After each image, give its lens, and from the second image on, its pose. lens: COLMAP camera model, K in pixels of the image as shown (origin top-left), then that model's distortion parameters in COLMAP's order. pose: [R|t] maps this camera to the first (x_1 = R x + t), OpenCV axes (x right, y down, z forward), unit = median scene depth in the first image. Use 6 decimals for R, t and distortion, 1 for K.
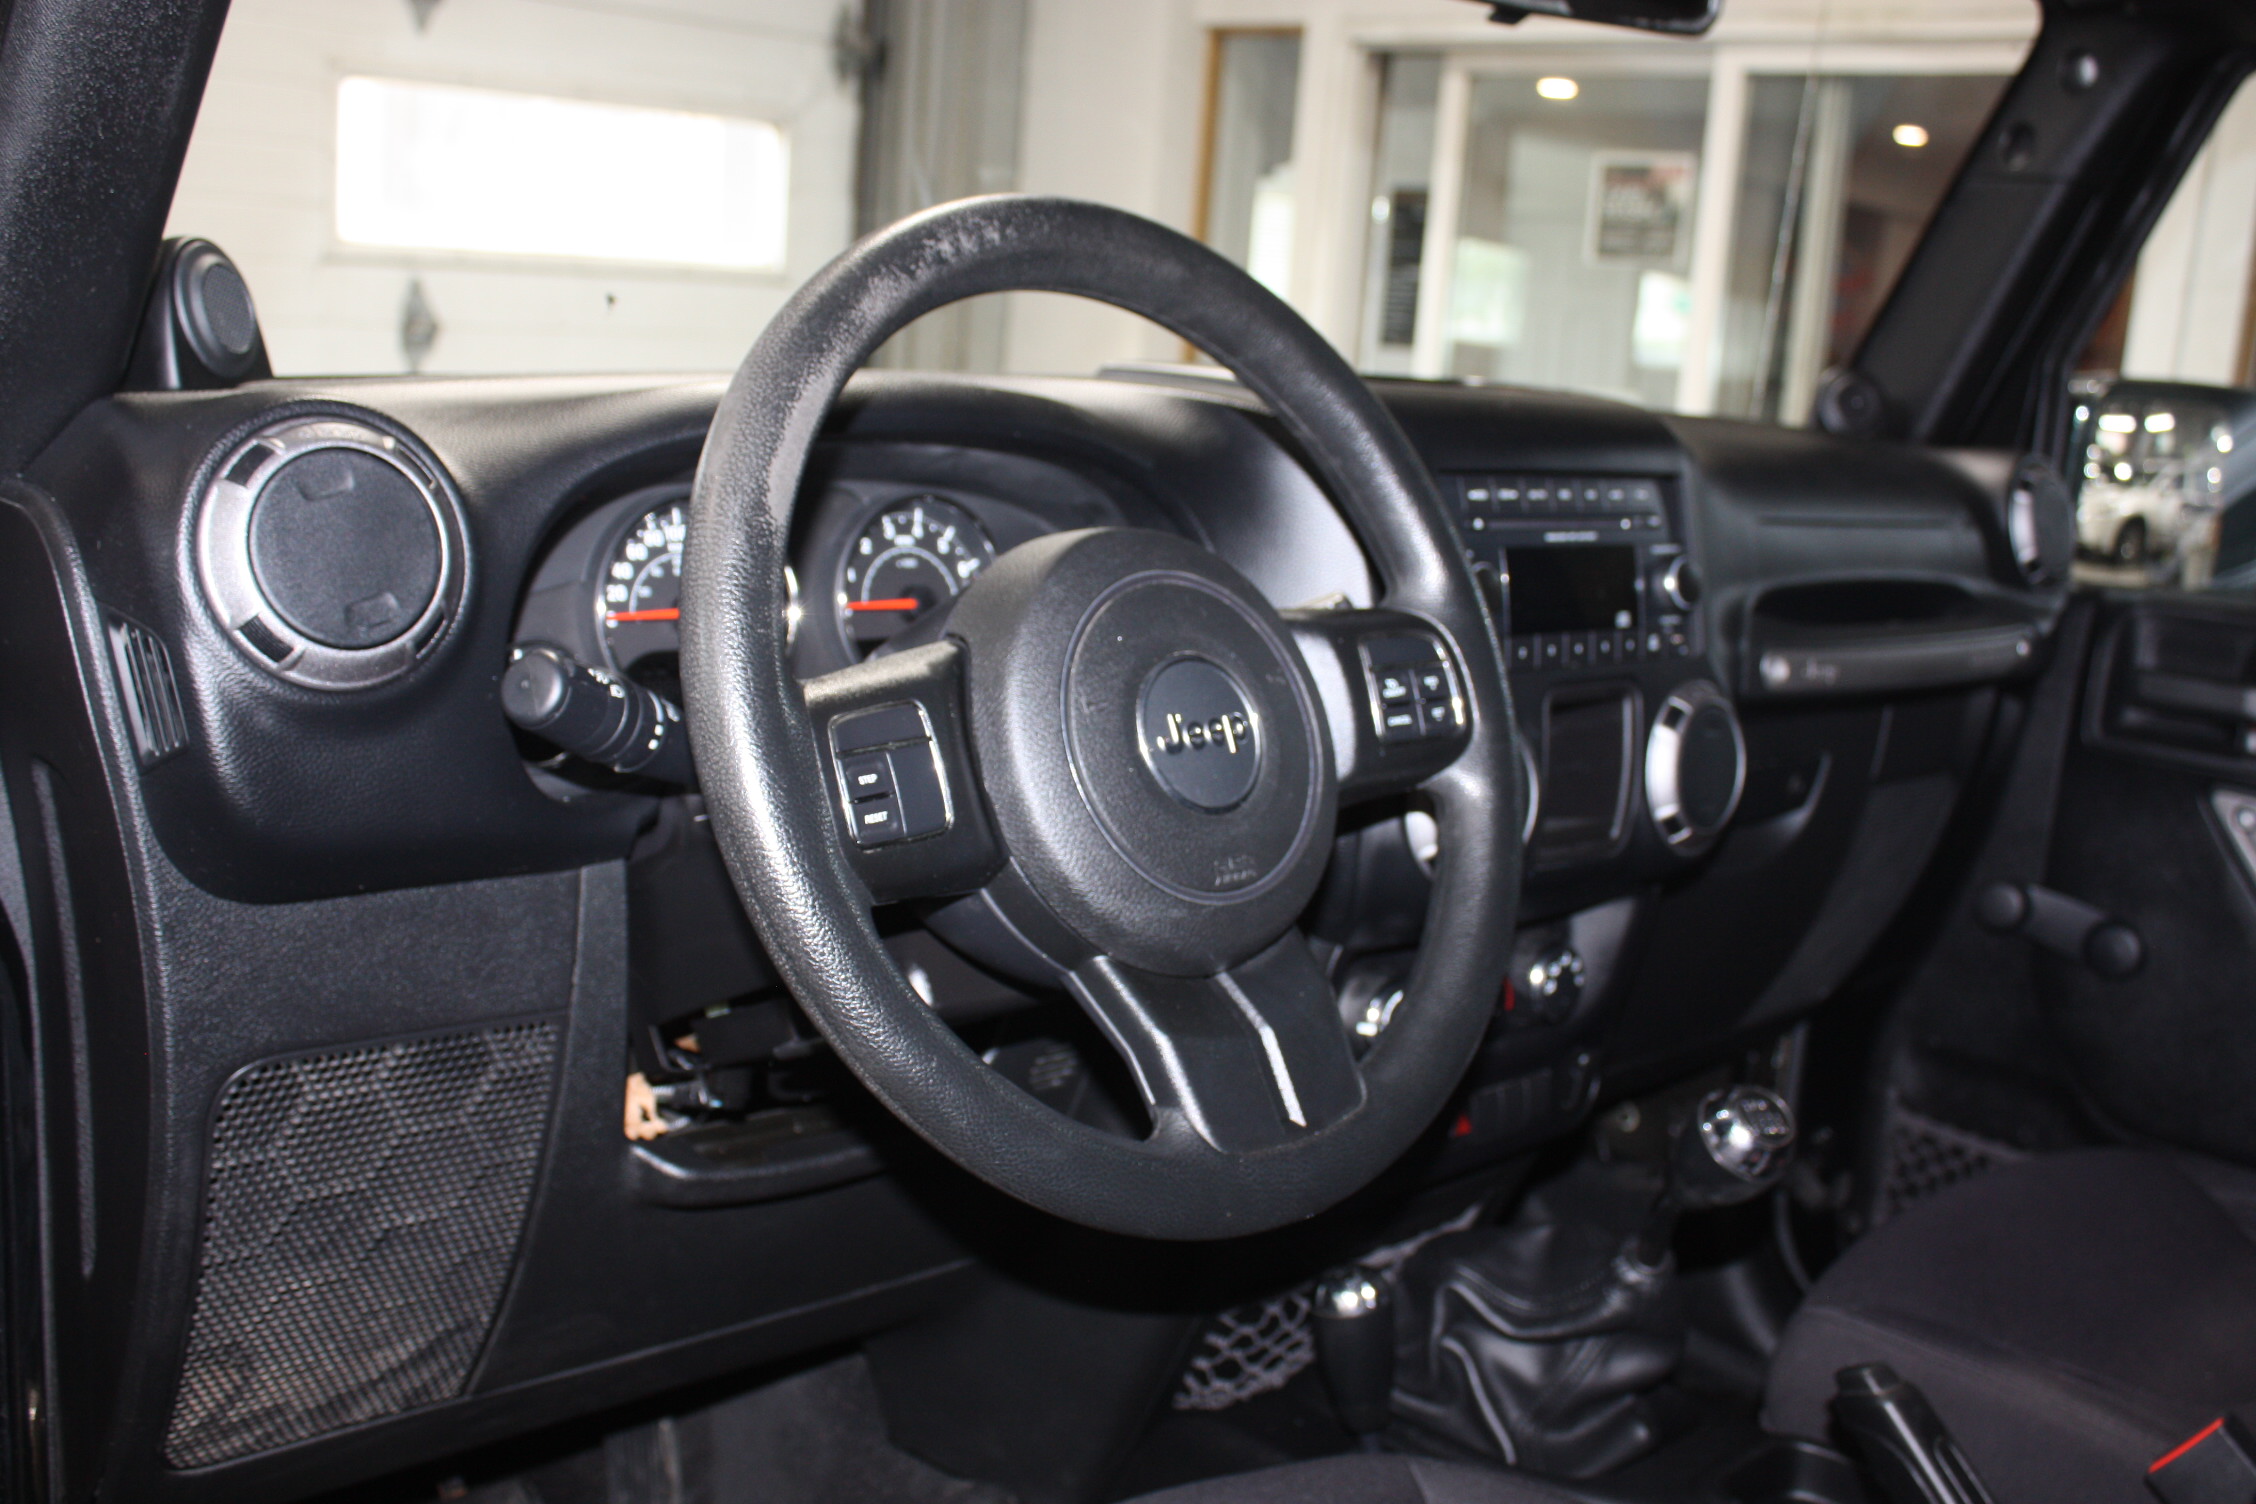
lens RADIAL K [[2235.4, 0, 1128.0], [0, 2235.4, 752.0], [0, 0, 1]] dist [-0.111136, -0.000356]
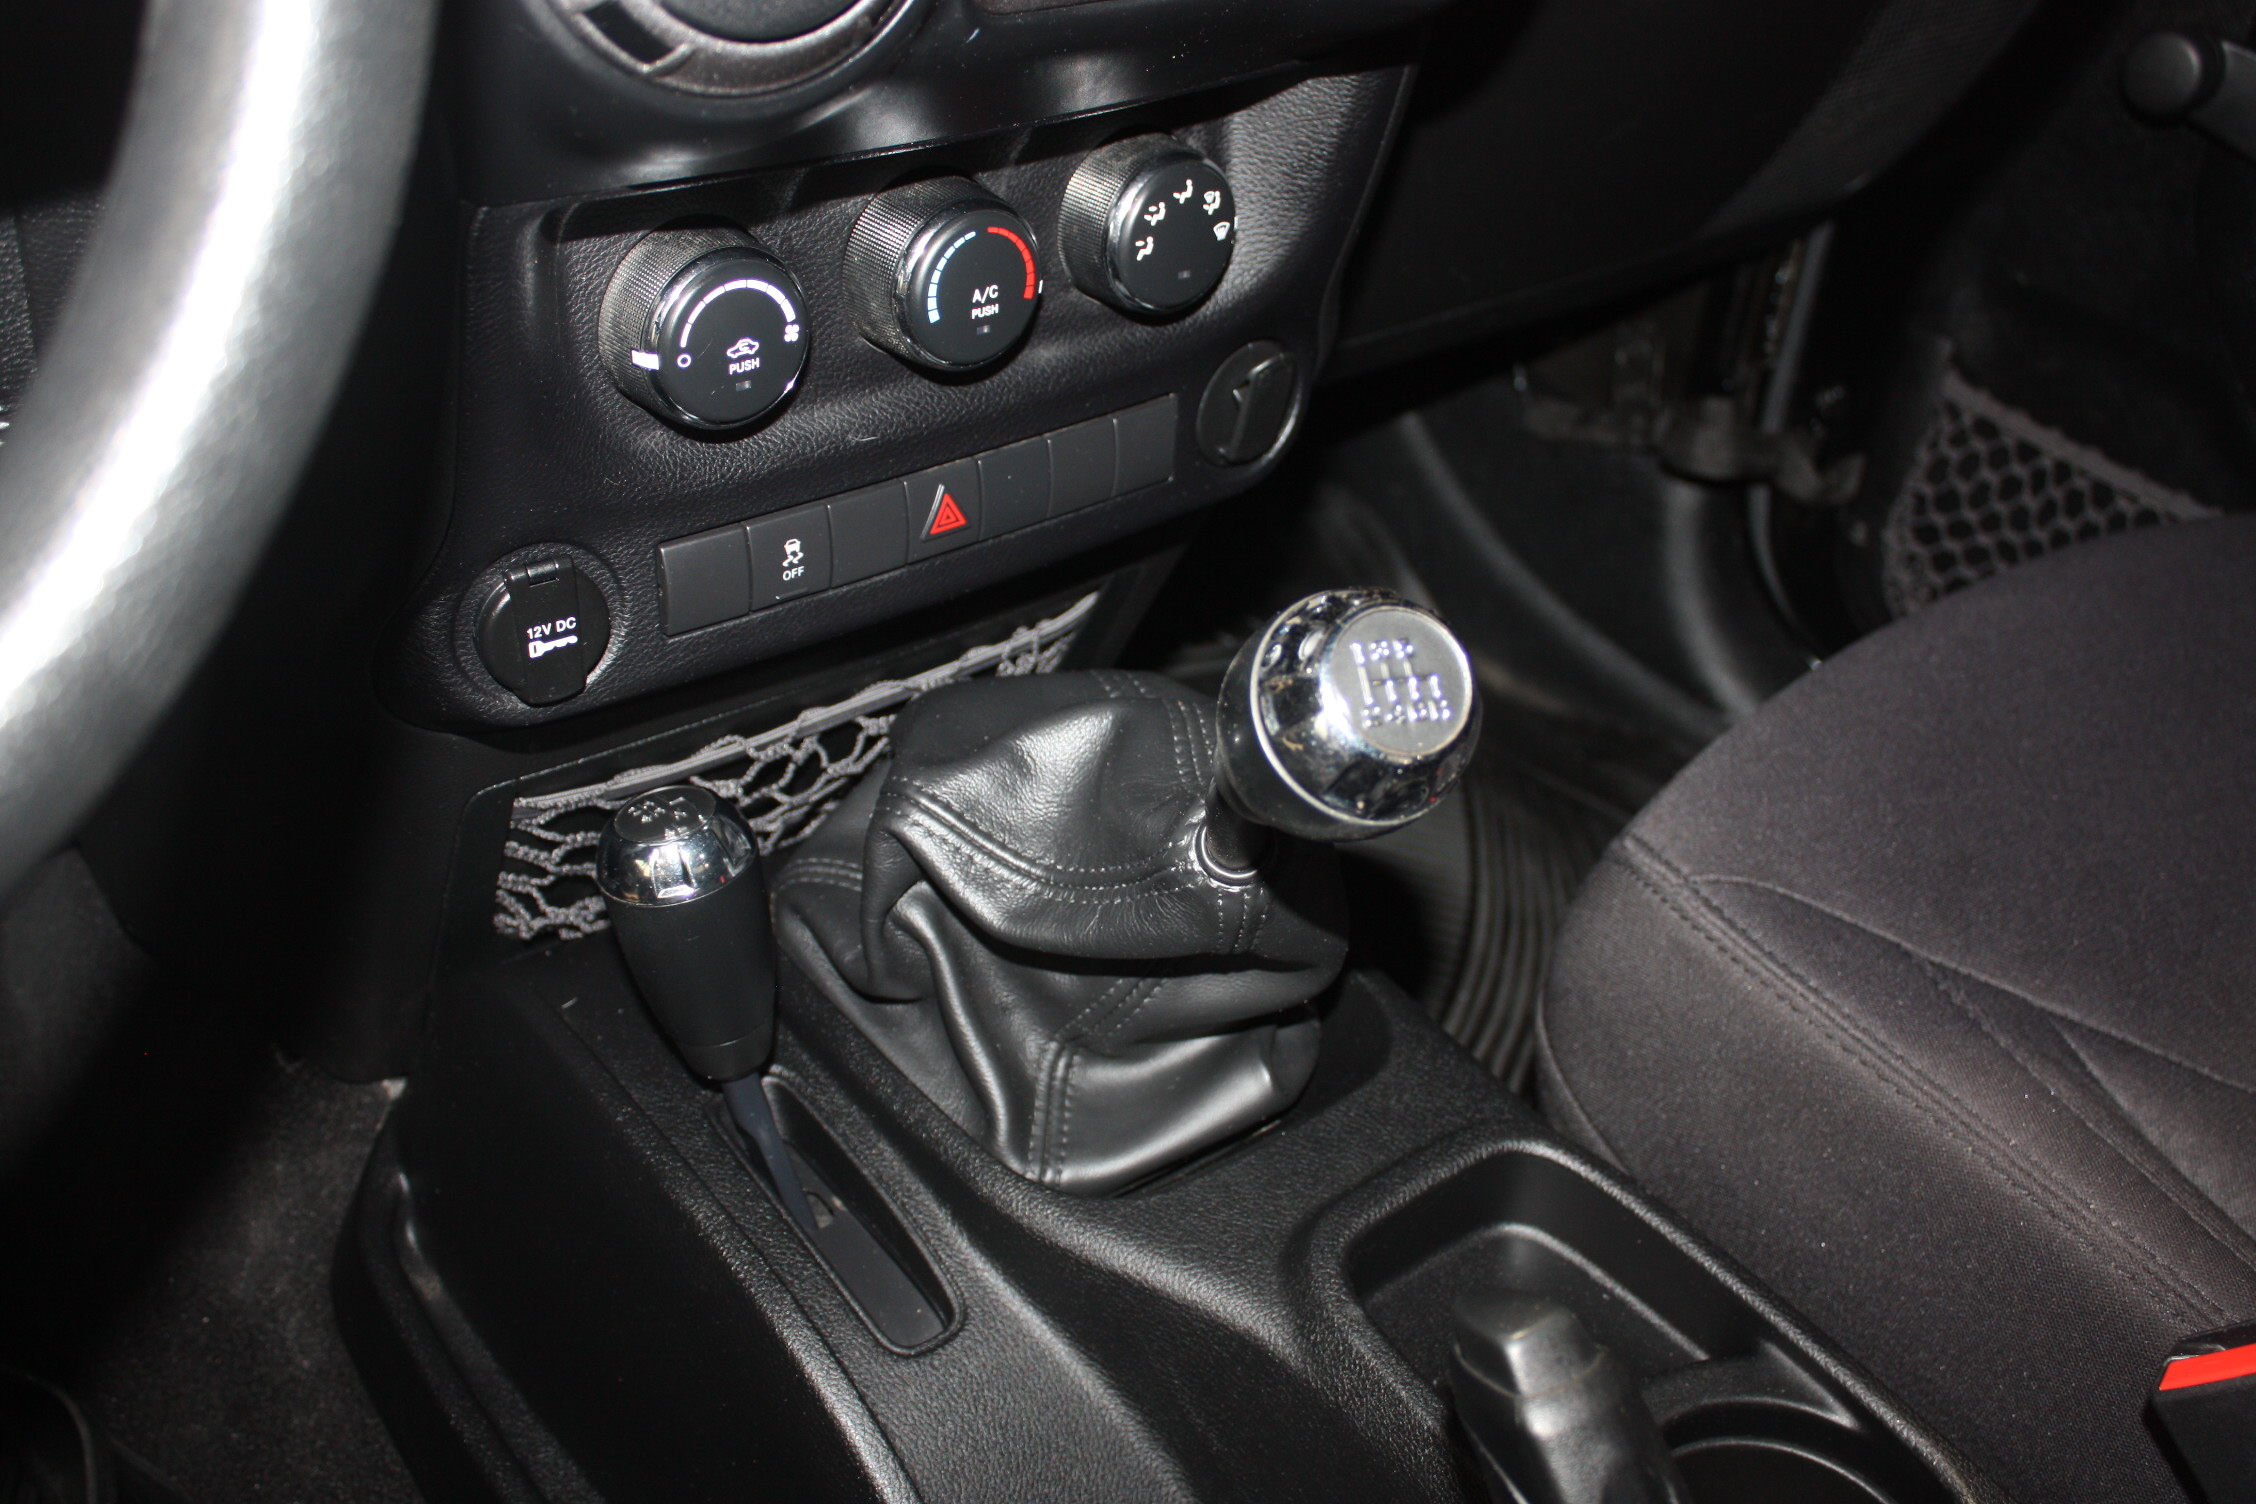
lens RADIAL K [[2235.4, 0, 1128.0], [0, 2235.4, 752.0], [0, 0, 1]] dist [-0.111136, -0.000356]
pose [[0.996665, 0.061343, -0.053815, 0.207644], [-0.032891, 0.905516, 0.423035, 0.000672], [0.074681, -0.419854, 0.904514, 0.486086]]
